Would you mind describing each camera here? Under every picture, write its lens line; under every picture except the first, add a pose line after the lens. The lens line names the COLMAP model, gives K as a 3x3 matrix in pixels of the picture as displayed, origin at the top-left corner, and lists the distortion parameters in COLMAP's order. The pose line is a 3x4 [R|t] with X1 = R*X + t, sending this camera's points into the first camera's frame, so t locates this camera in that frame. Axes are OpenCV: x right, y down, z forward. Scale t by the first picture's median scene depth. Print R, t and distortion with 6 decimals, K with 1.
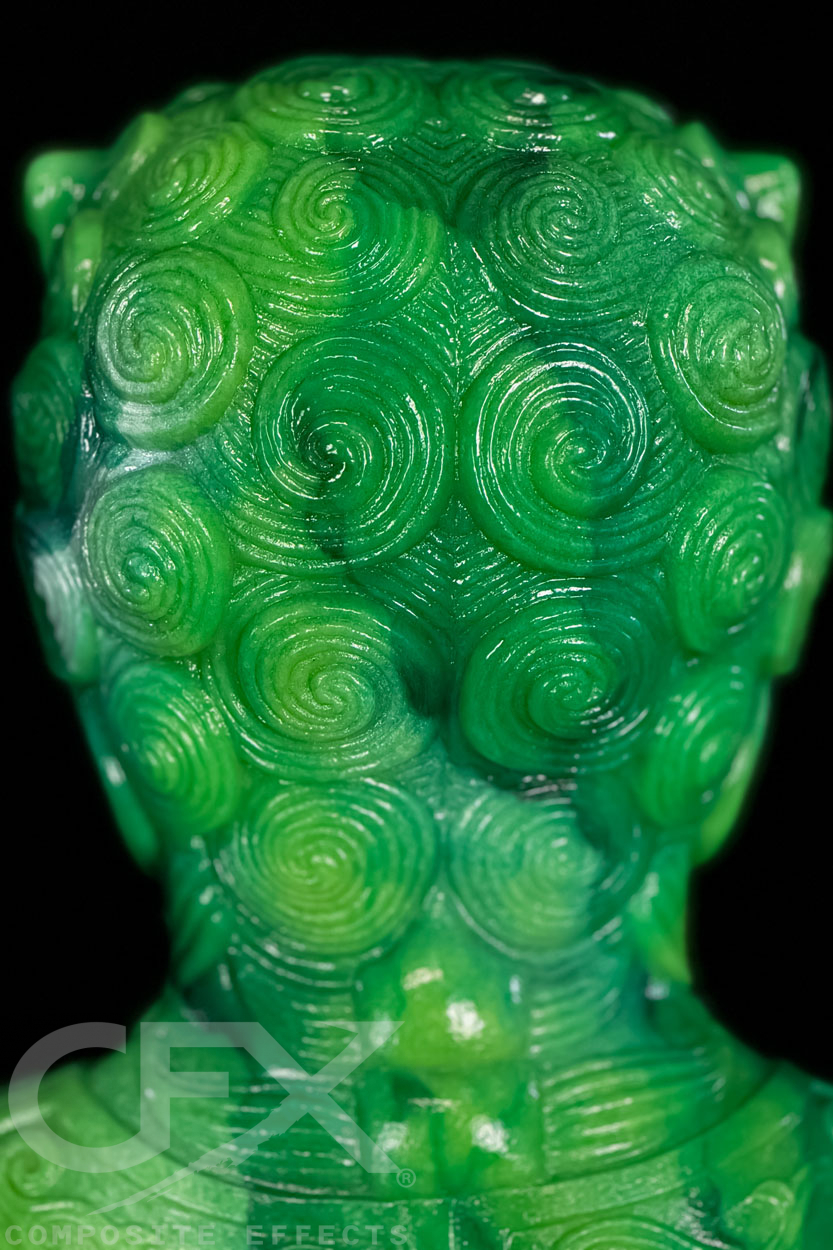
lens RADIAL K [[2796.1, 0, 450.5], [0, 2796.1, 625.0], [0, 0, 1]] dist [-0.469943, 7.372086]
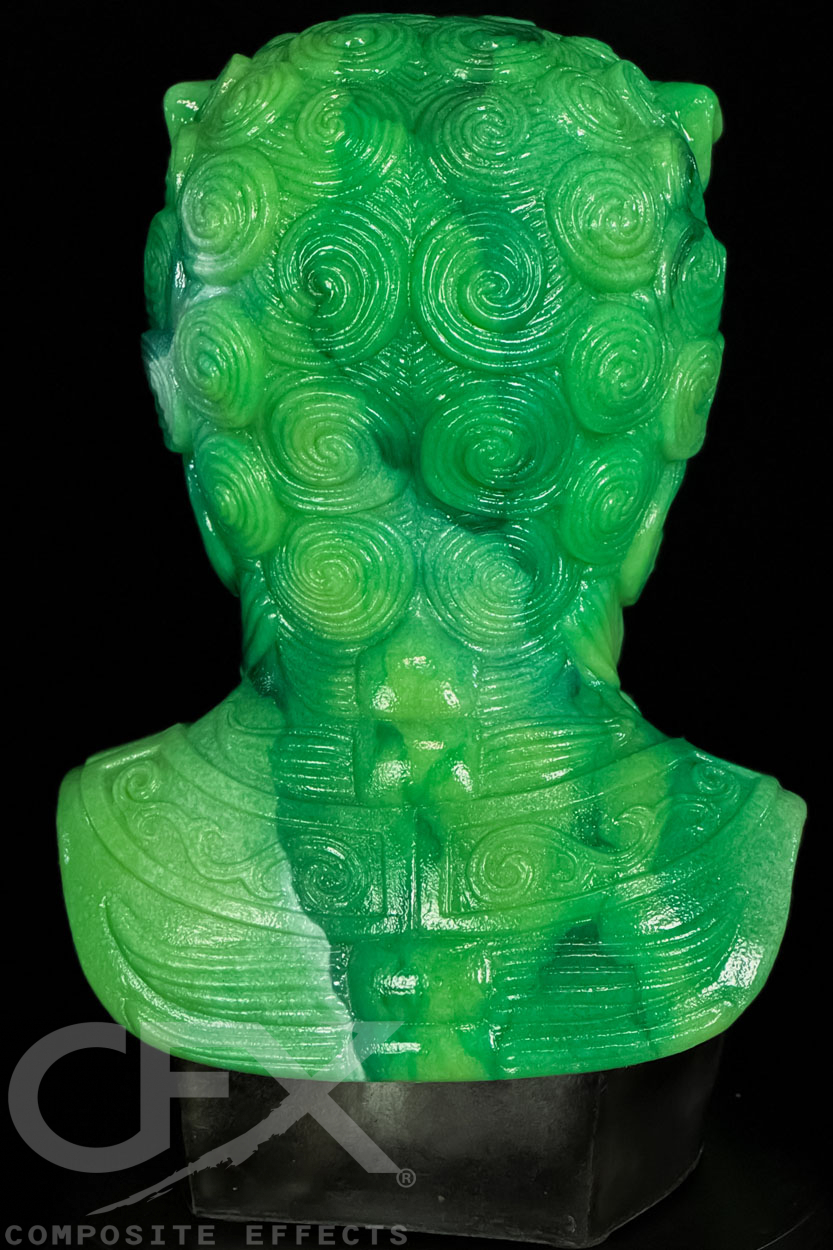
lens RADIAL K [[2796.1, 0, 450.5], [0, 2796.1, 625.0], [0, 0, 1]] dist [-0.469943, 7.372086]
pose [[0.989851, 0.027503, -0.139422, 0.225239], [-0.024521, 0.999433, 0.023059, 0.079789], [0.139978, -0.019407, 0.989964, -0.444271]]
